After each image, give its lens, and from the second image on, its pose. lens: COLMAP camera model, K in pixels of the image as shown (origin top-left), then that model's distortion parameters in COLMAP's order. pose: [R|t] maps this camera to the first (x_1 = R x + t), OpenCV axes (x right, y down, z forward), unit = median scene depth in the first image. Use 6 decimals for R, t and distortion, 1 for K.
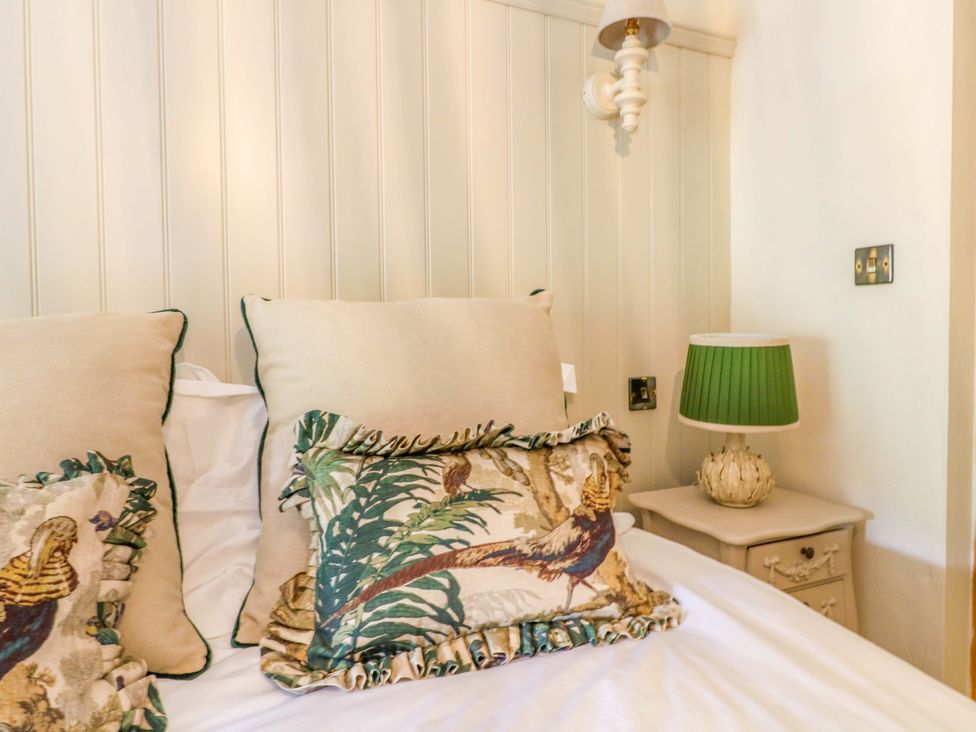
lens RADIAL K [[624.1, 0, 514.1], [0, 624.1, 380.0], [0, 0, 1]] dist [-0.003516, -0.004511]
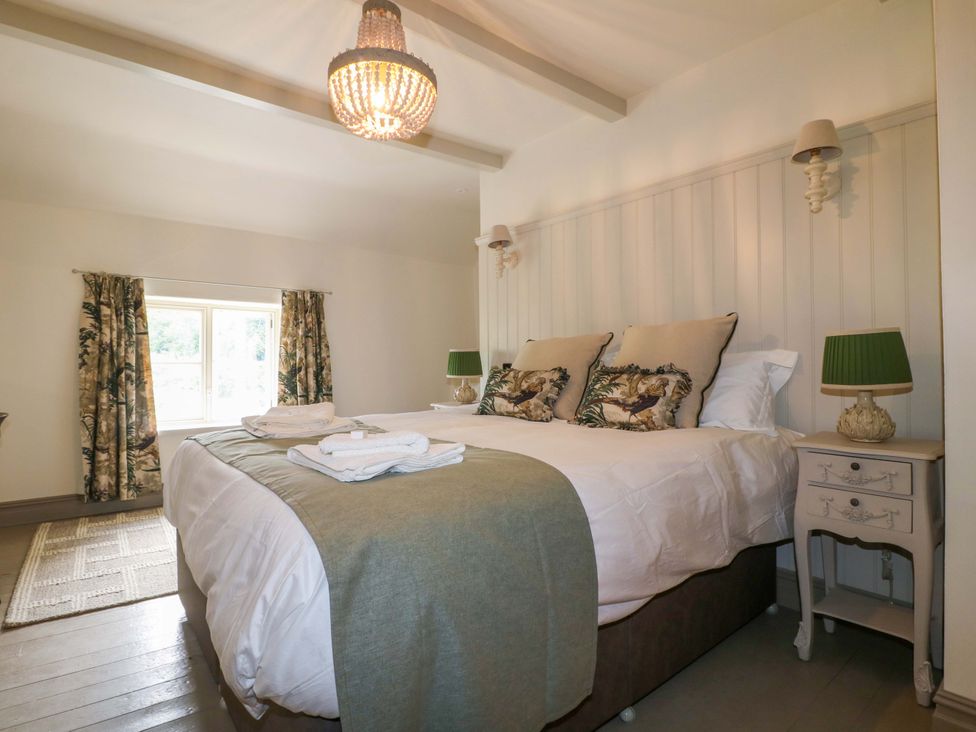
lens RADIAL K [[517.9, 0, 486.5], [0, 517.9, 360.0], [0, 0, 1]] dist [-0.001777, -0.010380]
pose [[0.257150, -0.003253, -0.966366, 2.436052], [-0.053798, 0.998395, -0.017677, 0.142009], [0.964873, 0.056534, 0.256562, -0.376224]]
